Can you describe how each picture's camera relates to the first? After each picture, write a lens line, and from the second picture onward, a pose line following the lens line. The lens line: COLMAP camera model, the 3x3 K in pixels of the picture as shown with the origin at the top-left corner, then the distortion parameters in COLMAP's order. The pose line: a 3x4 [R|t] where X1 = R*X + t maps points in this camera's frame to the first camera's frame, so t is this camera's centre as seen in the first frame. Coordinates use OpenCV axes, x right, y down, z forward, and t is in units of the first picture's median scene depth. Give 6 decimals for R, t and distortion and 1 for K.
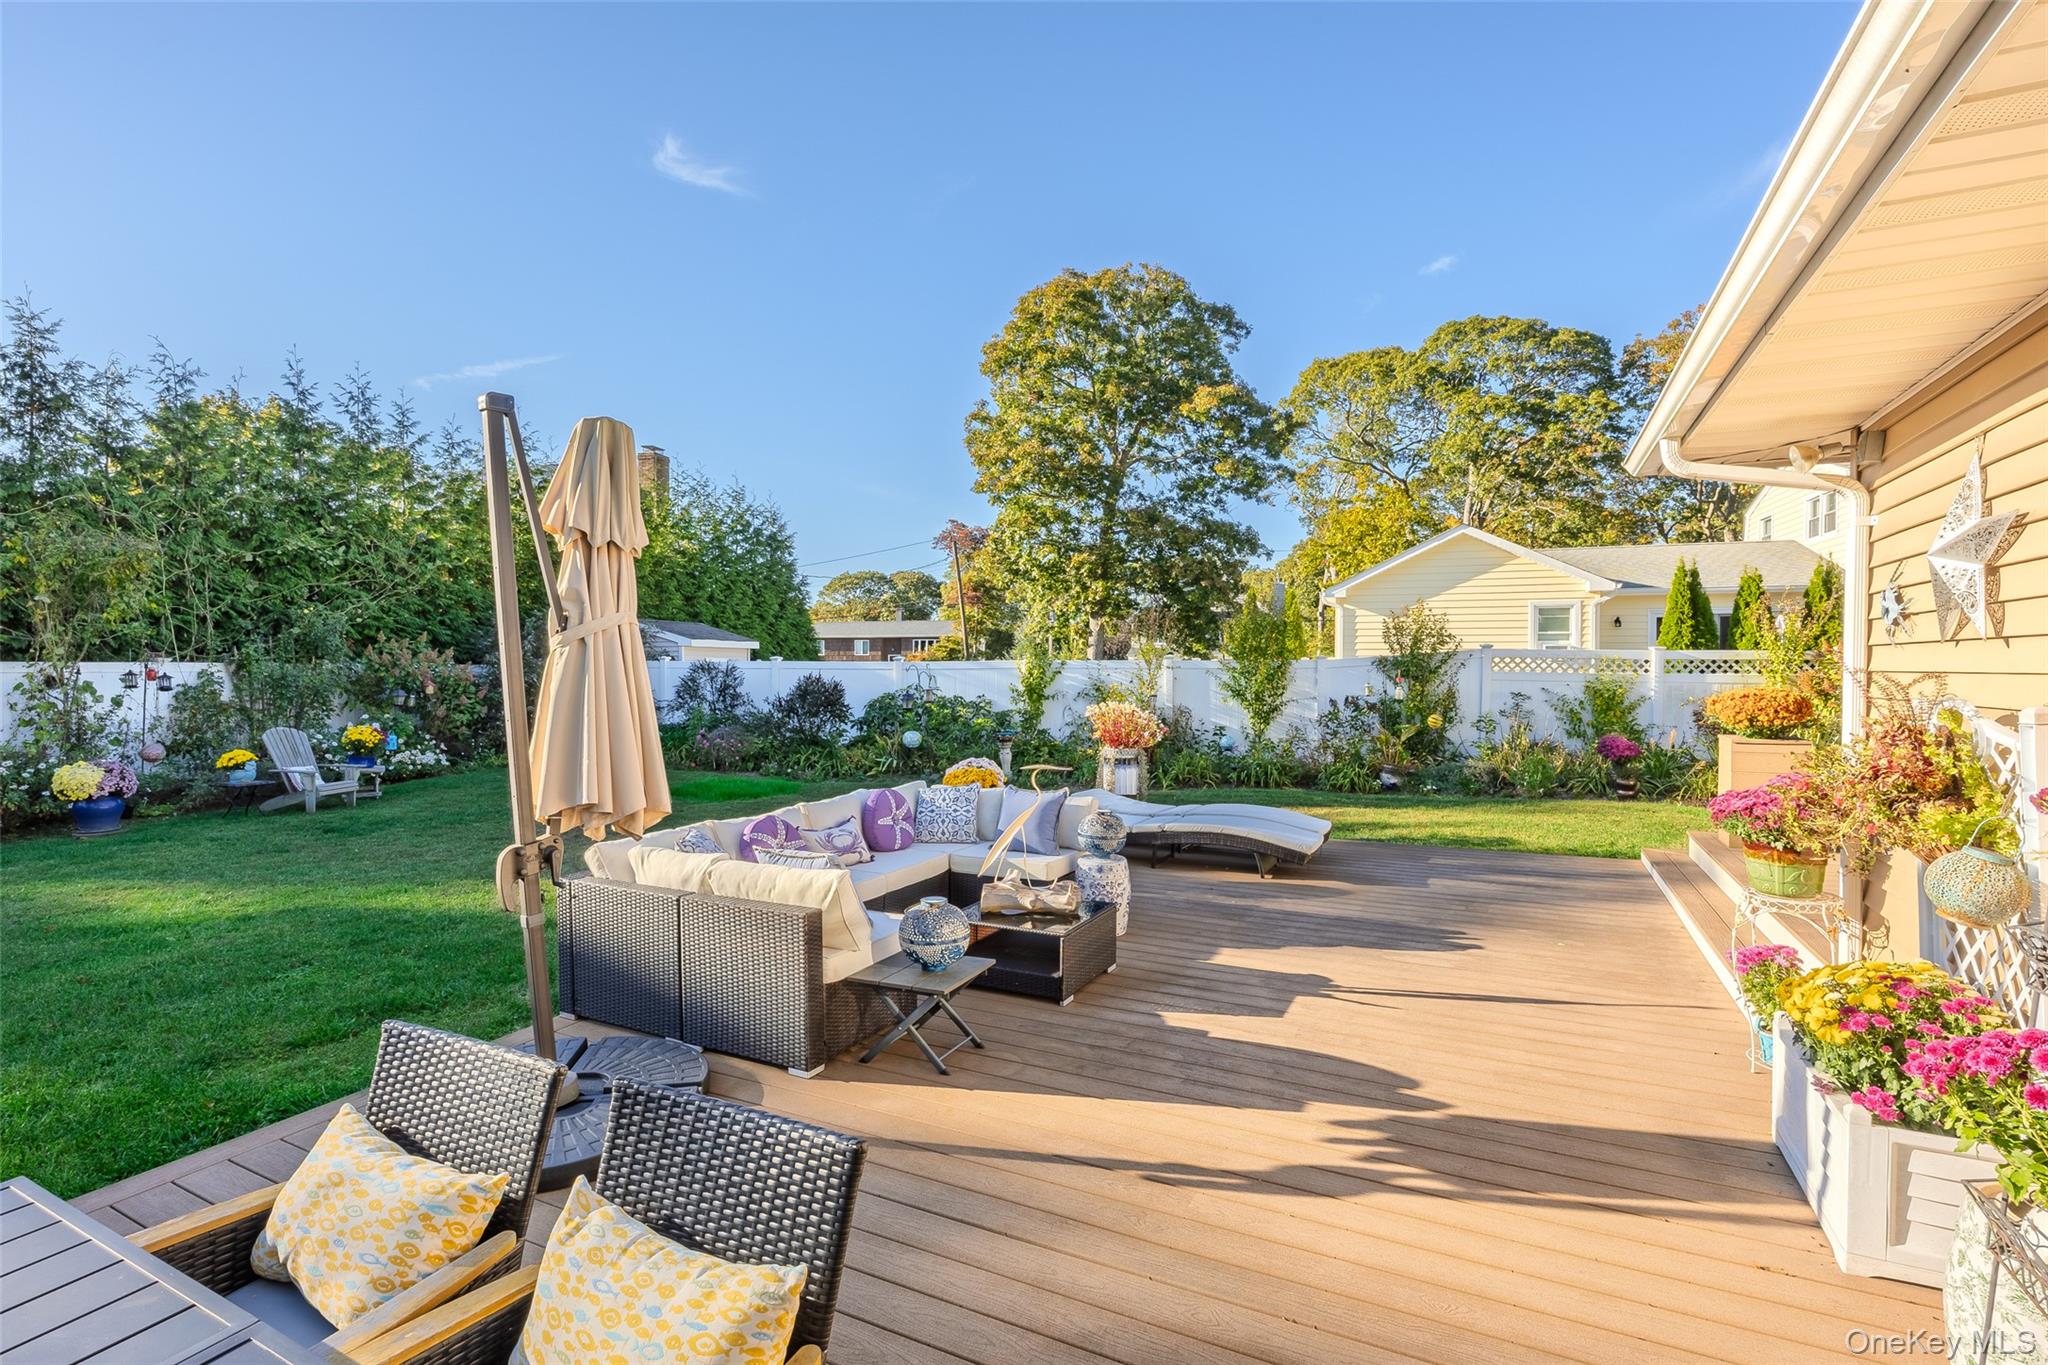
lens RADIAL K [[962.1, 0, 1016.0], [0, 962.1, 671.3], [0, 0, 1]] dist [-0.002902, -0.000491]
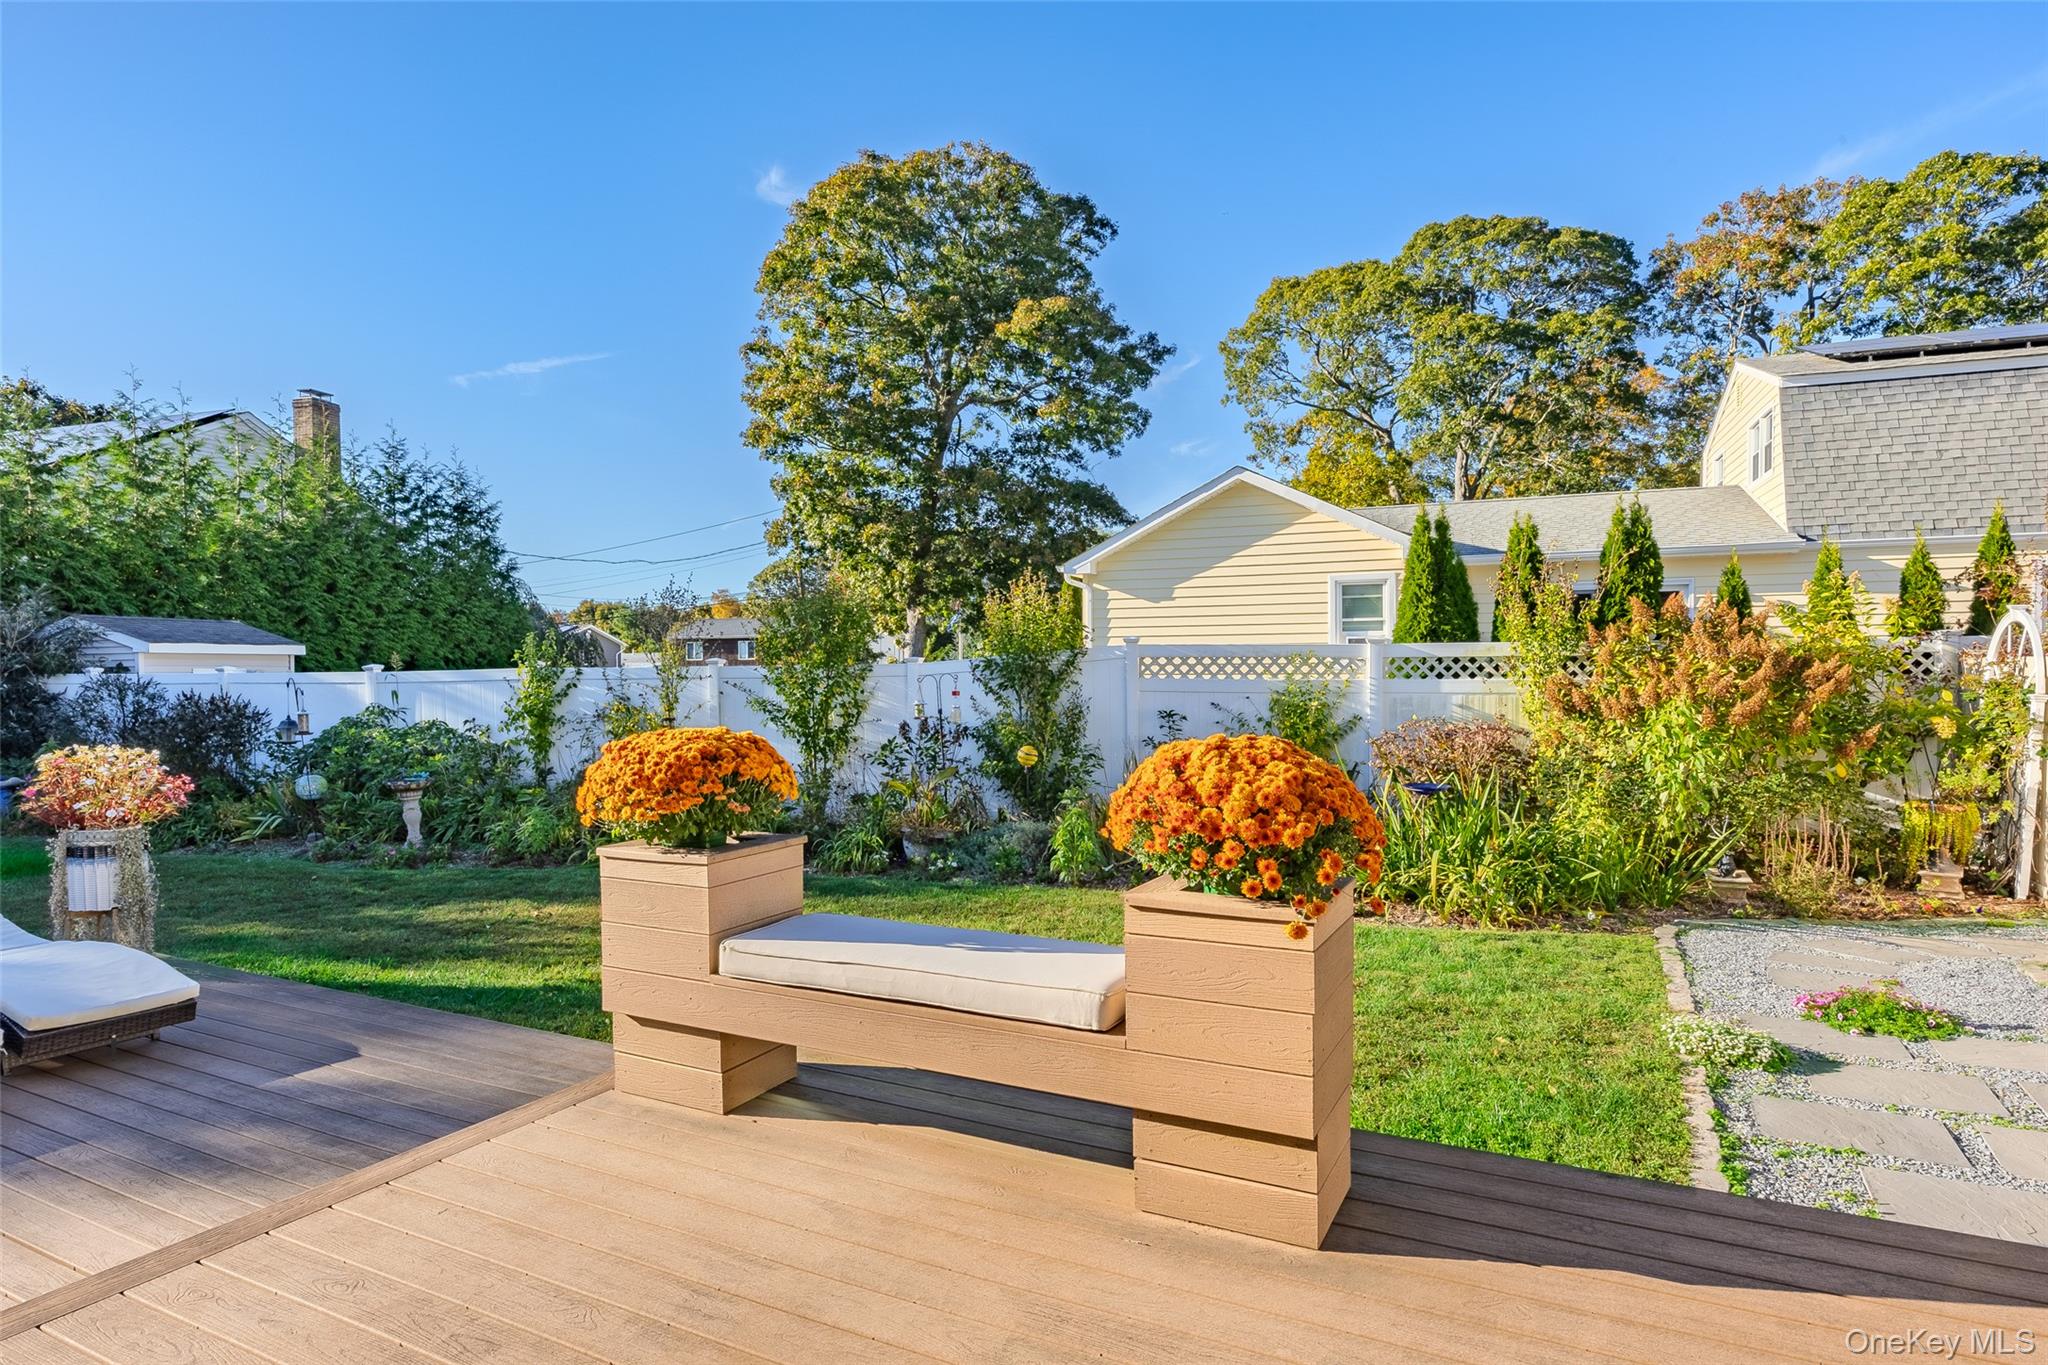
lens RADIAL K [[1141.7, 0, 1030.3], [0, 1141.7, 679.1], [0, 0, 1]] dist [-0.000321, -0.000052]
pose [[0.999826, -0.010842, -0.015160, 0.196721], [0.010892, 0.999935, 0.003226, -0.001280], [0.015124, -0.003390, 0.999880, 0.096871]]
